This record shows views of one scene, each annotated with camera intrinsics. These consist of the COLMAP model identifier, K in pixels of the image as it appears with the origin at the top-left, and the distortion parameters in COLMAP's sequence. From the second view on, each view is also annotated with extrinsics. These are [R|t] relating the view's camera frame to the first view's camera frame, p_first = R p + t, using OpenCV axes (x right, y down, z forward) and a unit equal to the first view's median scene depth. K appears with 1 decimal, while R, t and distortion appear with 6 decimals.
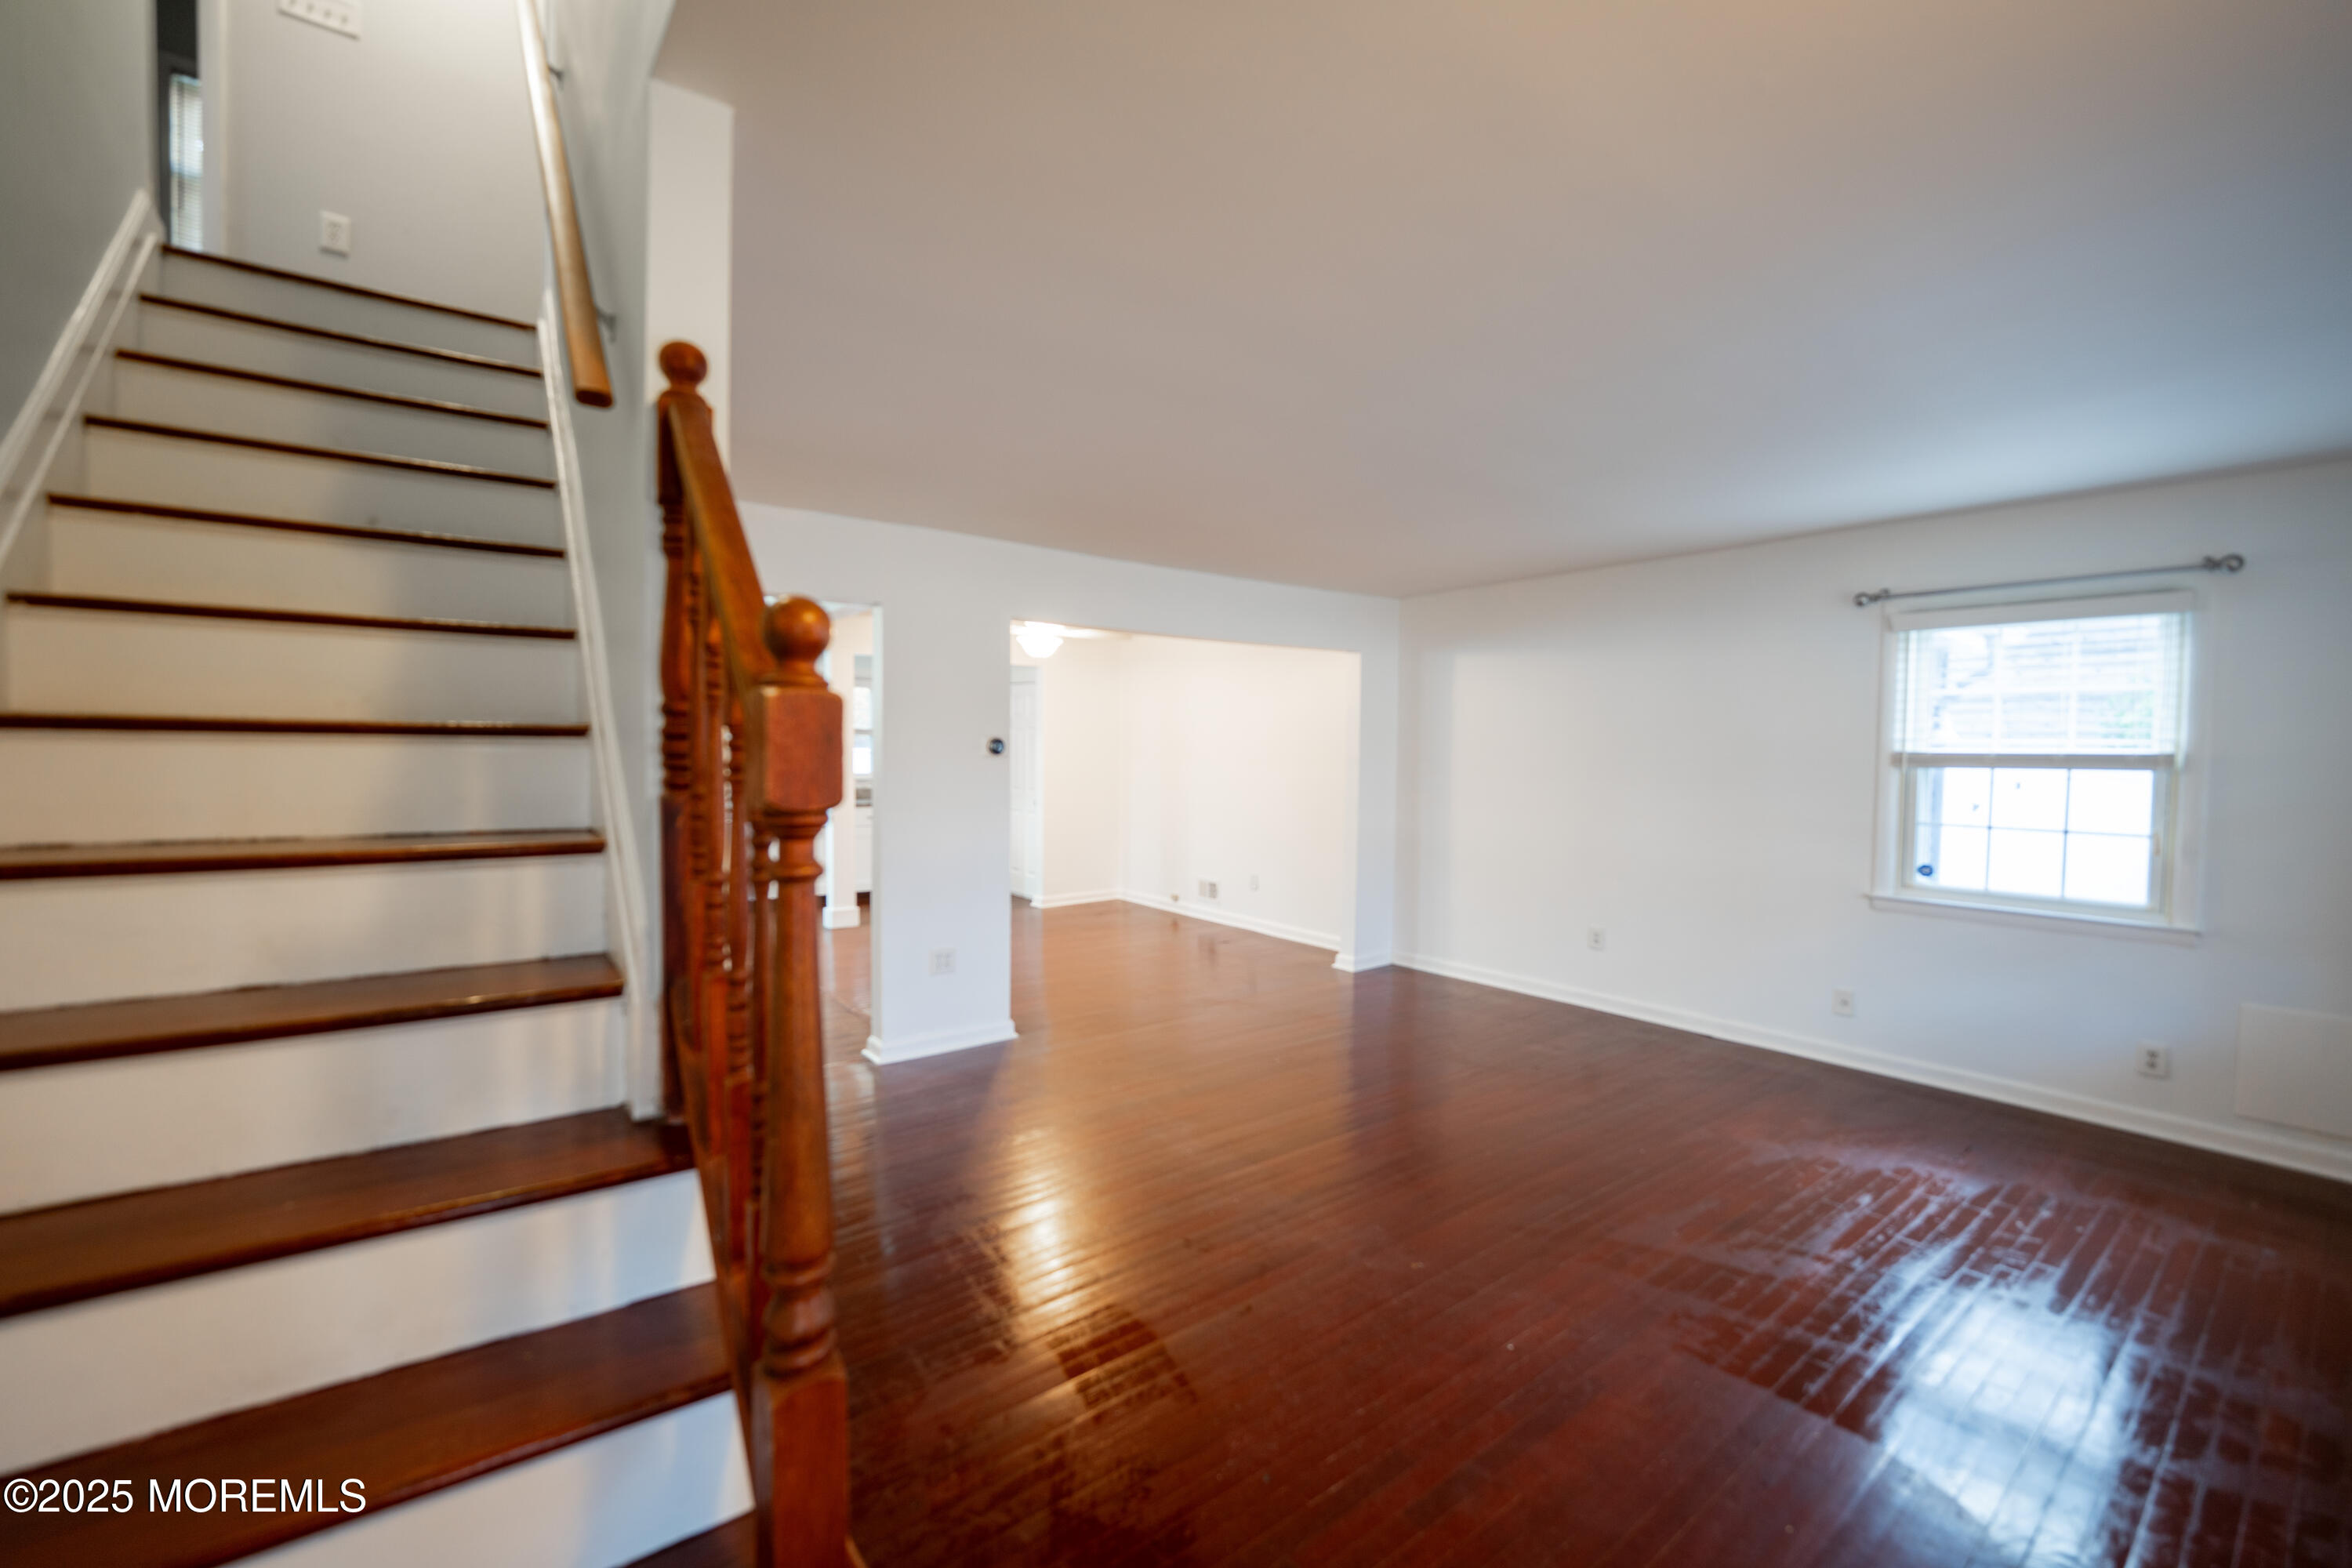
lens RADIAL K [[961.2, 0, 1176.0], [0, 961.2, 784.0], [0, 0, 1]] dist [-0.011641, 0.000076]
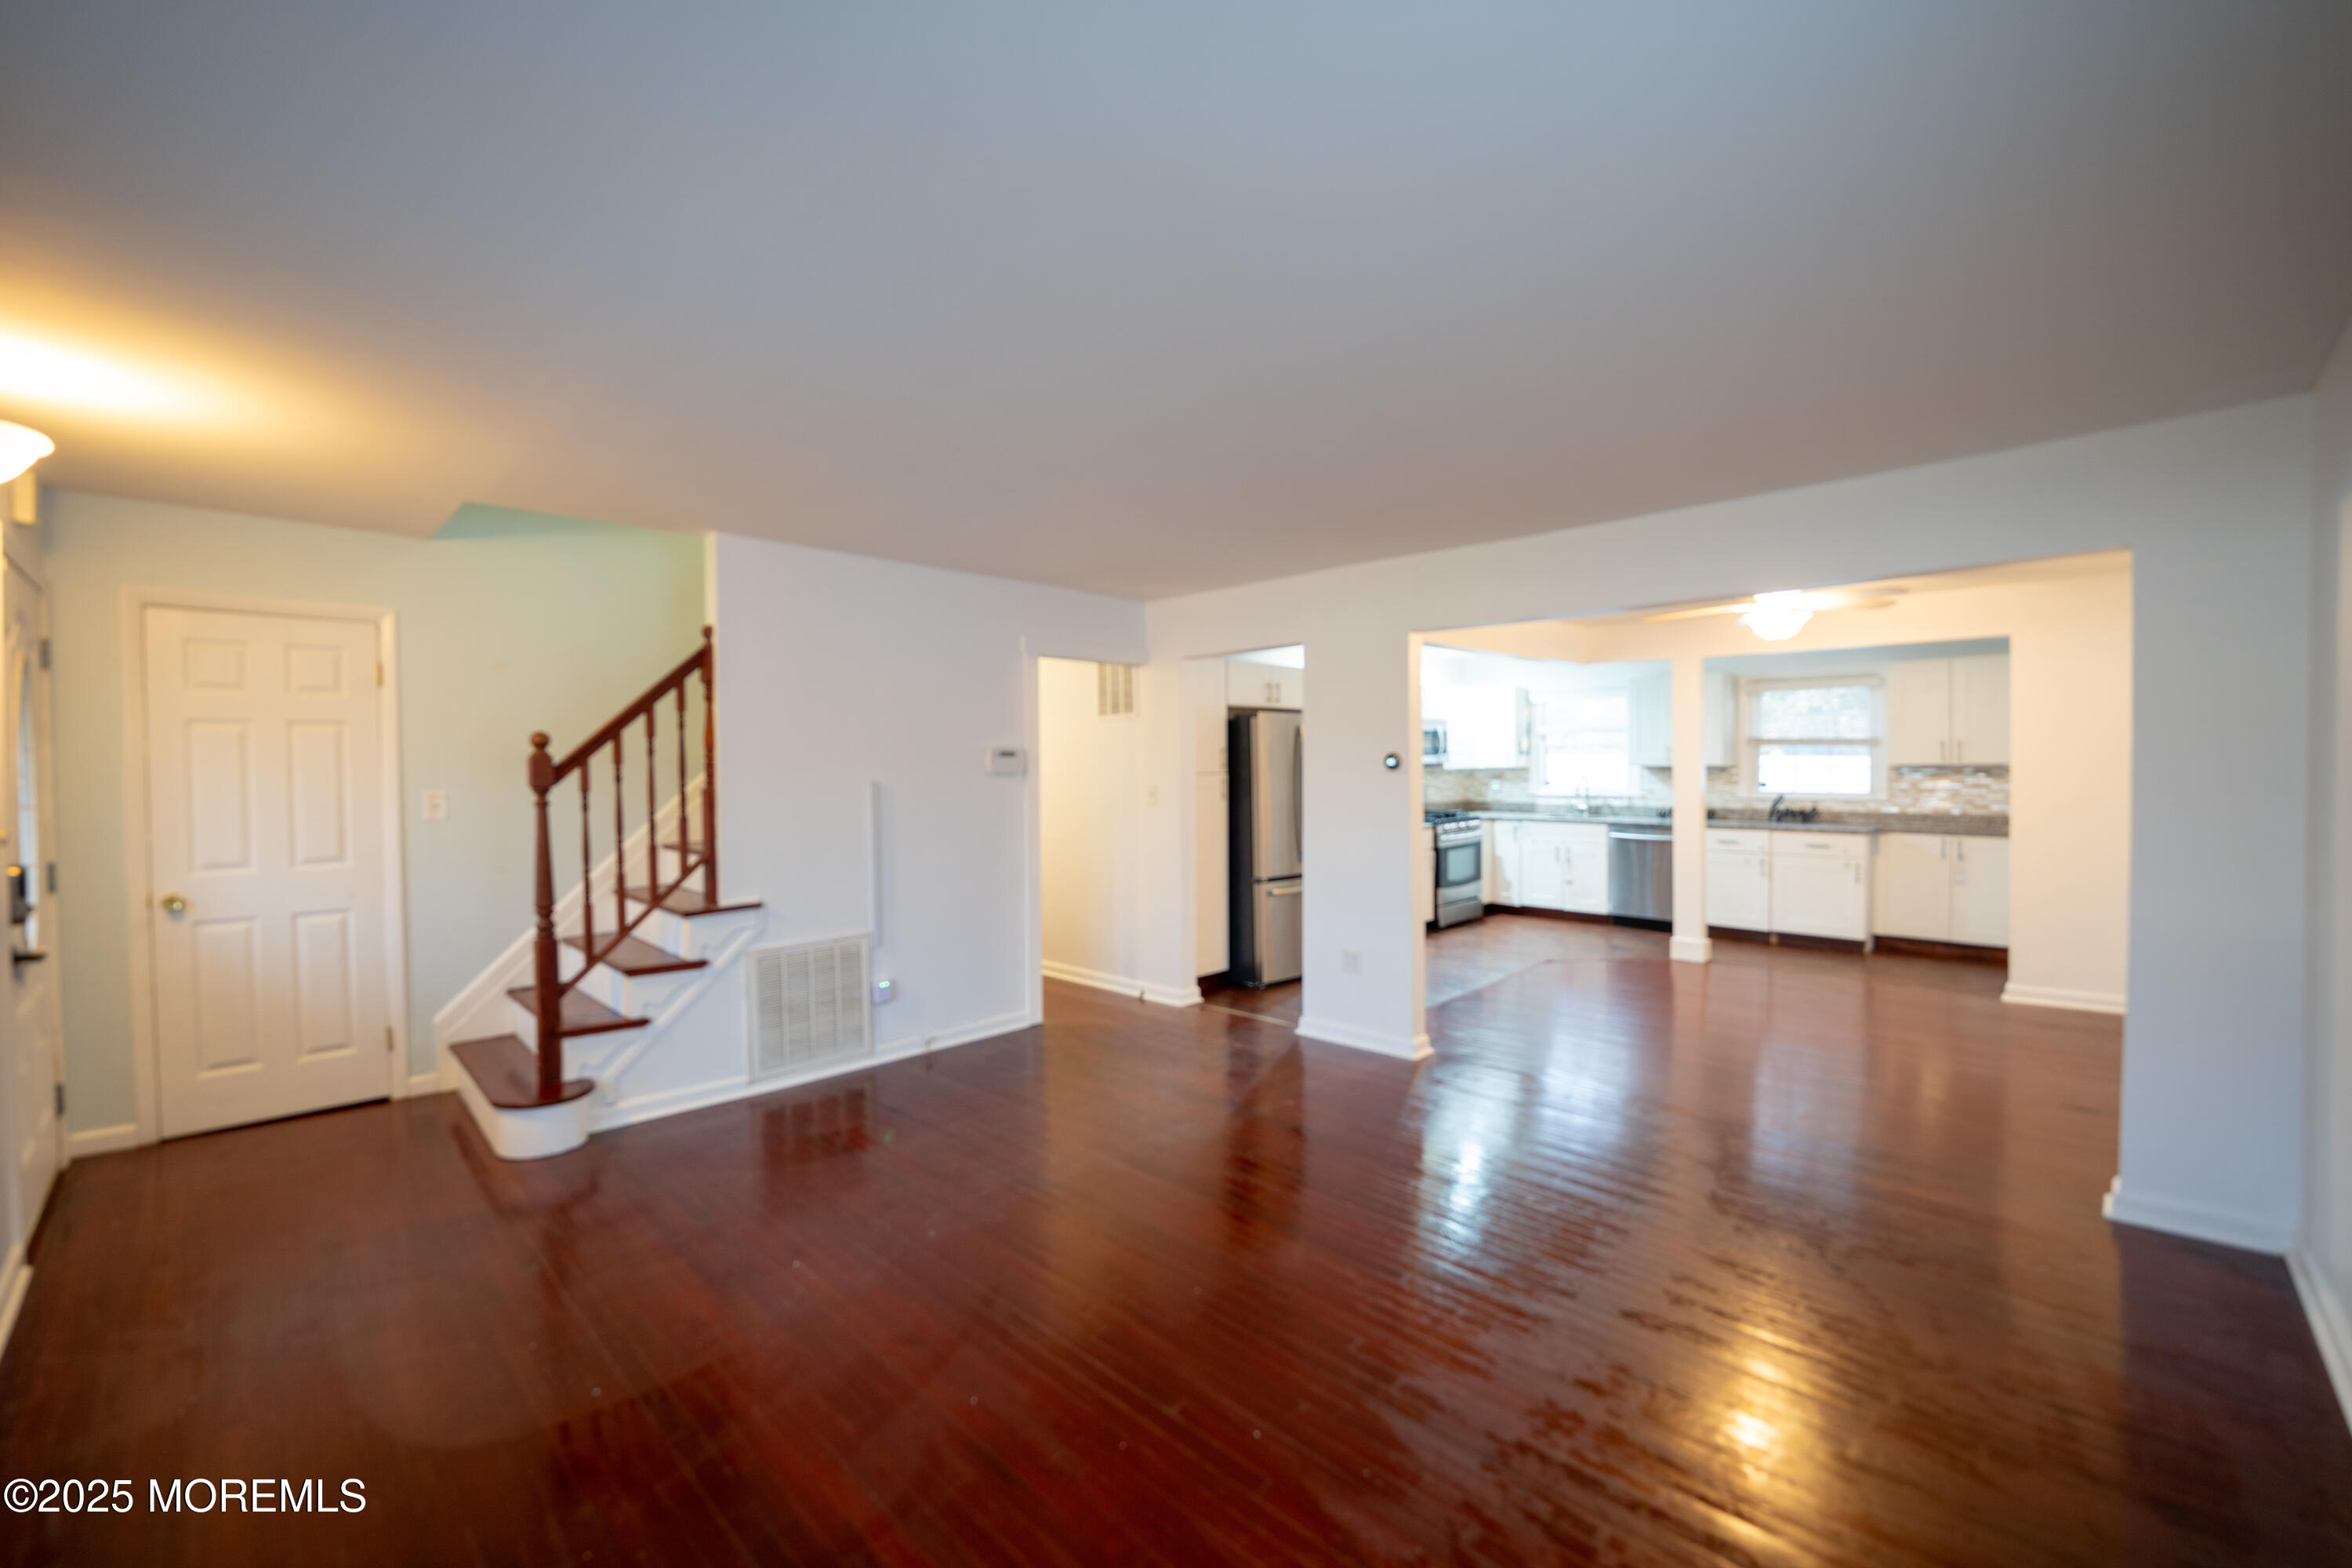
lens RADIAL K [[955.0, 0, 1186.6], [0, 955.0, 789.1], [0, 0, 1]] dist [-0.019951, 0.000056]
pose [[0.180458, 0.018072, -0.983417, 0.556236], [-0.029368, 0.999484, 0.012978, -0.010631], [0.983144, 0.026539, 0.180896, 0.457042]]
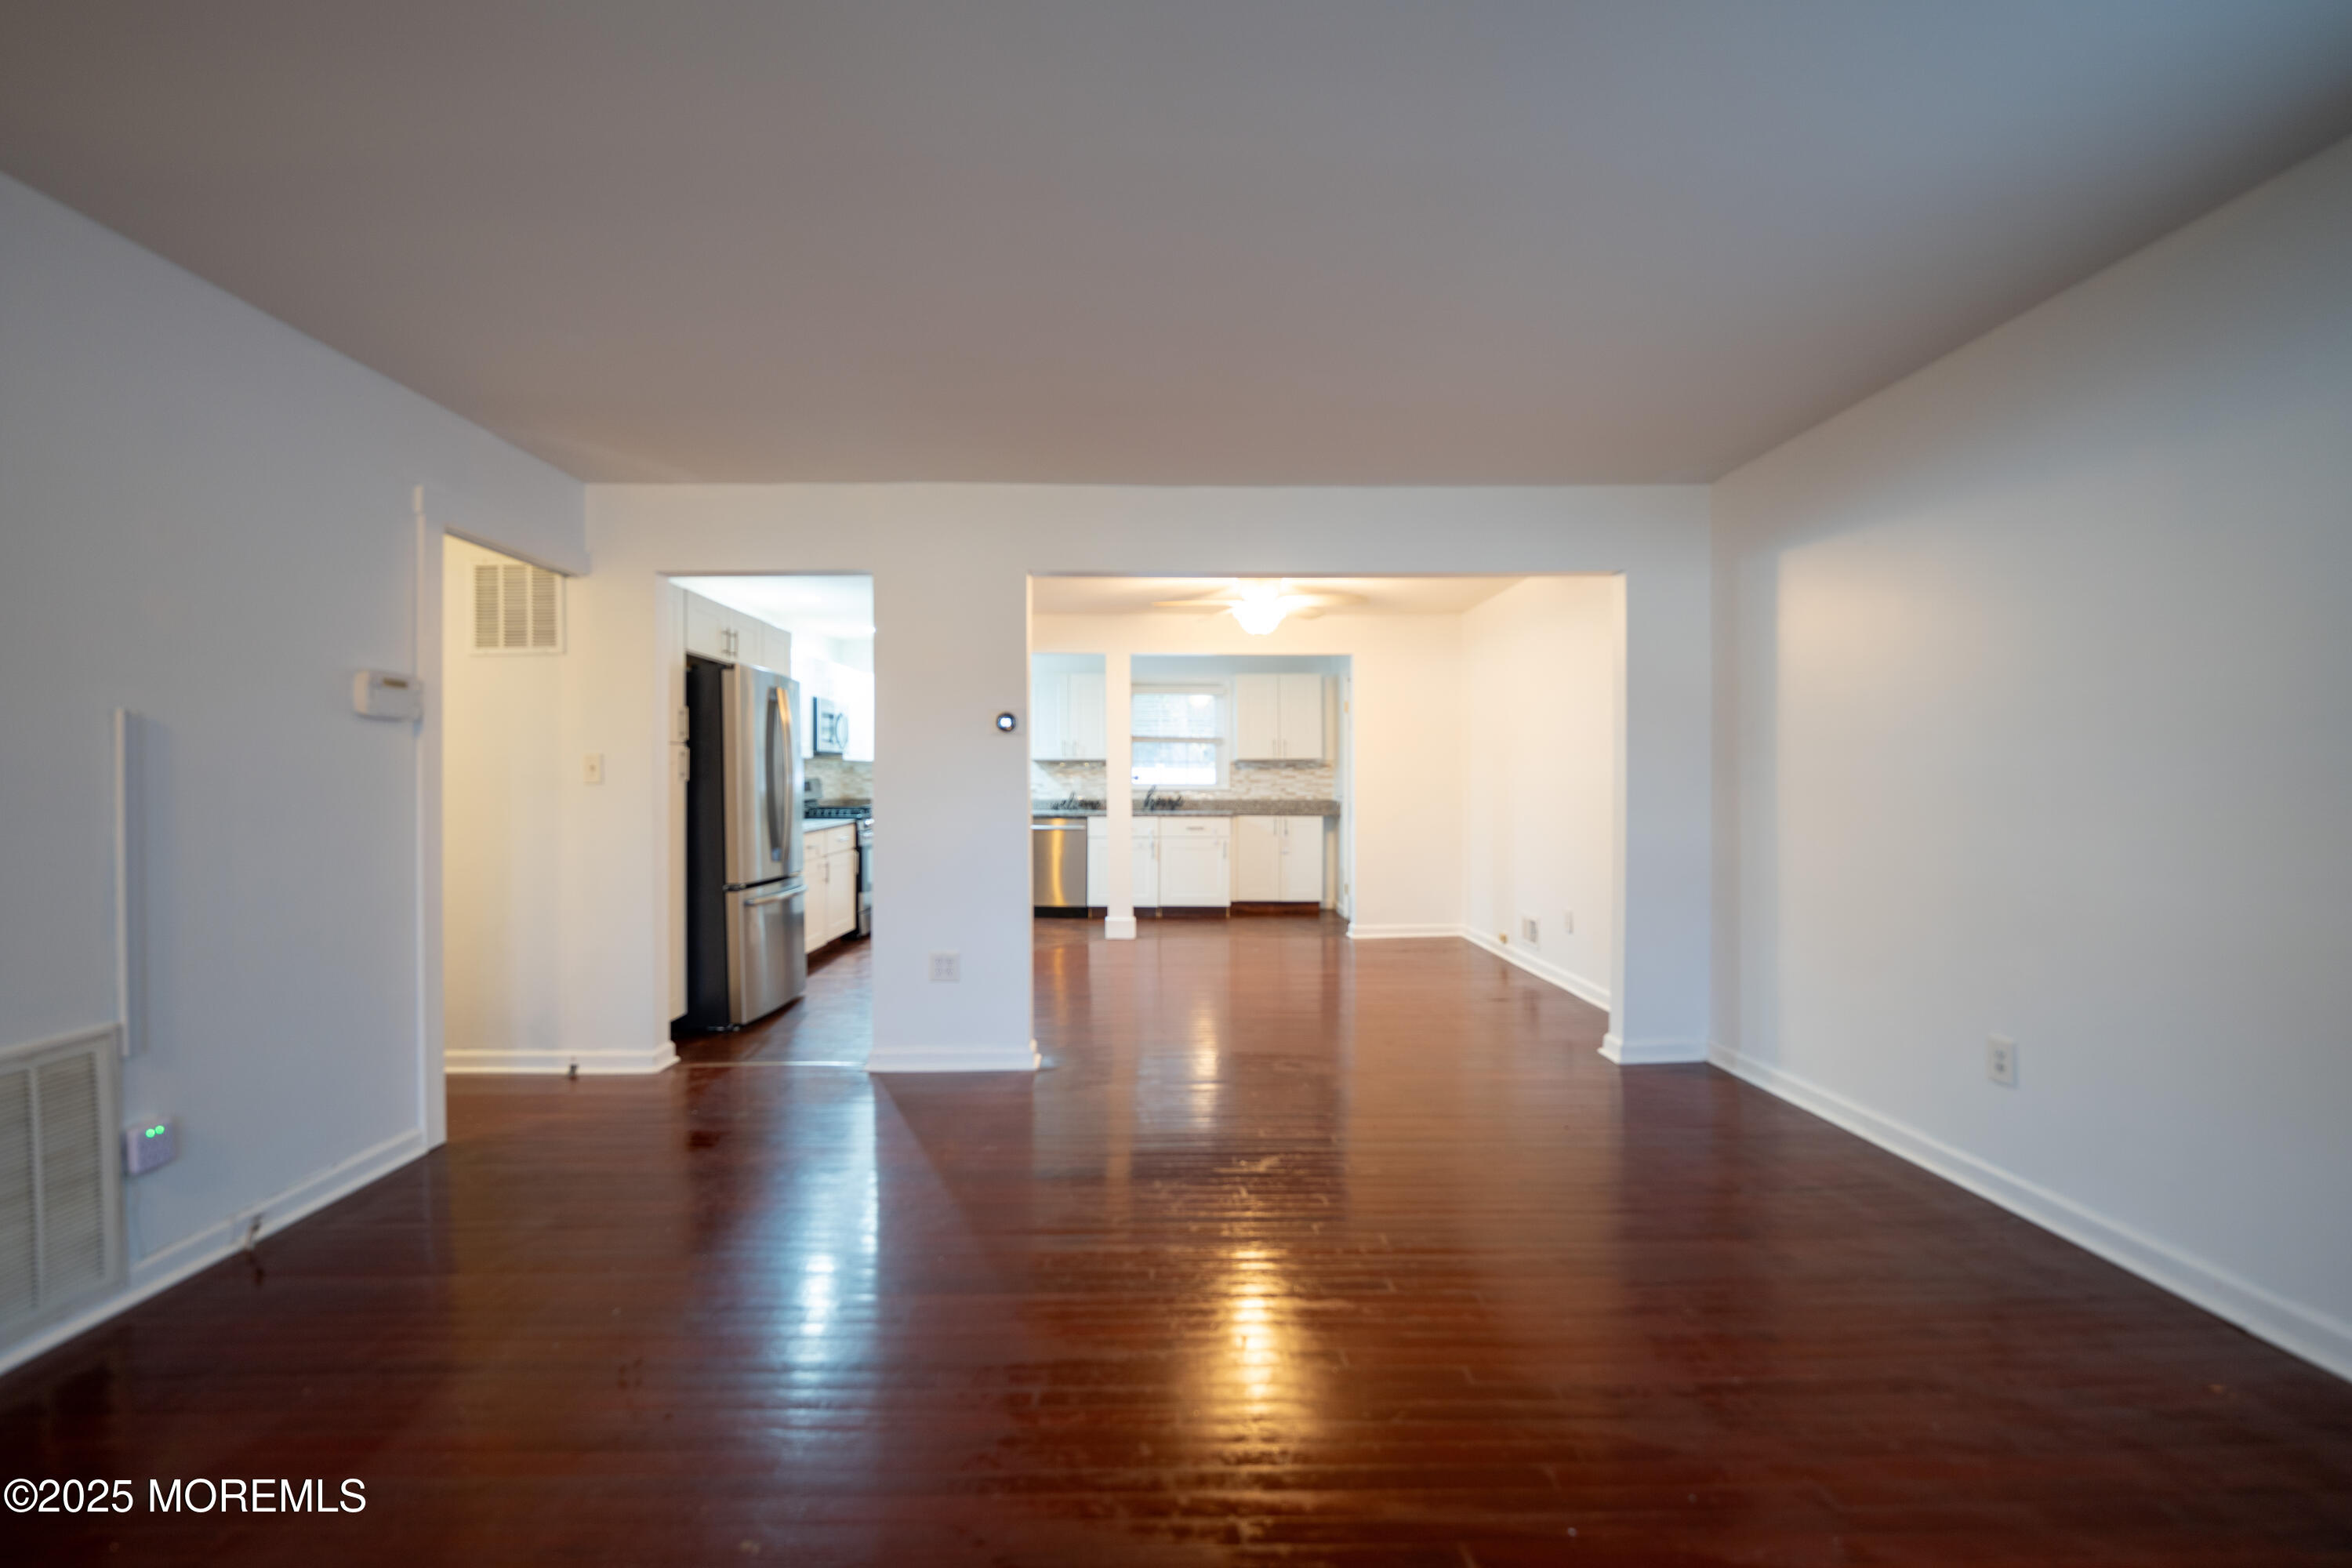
lens RADIAL K [[967.5, 0, 1164.1], [0, 967.5, 789.3], [0, 0, 1]] dist [-0.014638, -0.000098]
pose [[0.822288, -0.002500, -0.569067, 0.304265], [-0.015847, 0.999502, -0.027288, 0.032893], [0.568852, 0.031457, 0.821838, 0.284550]]
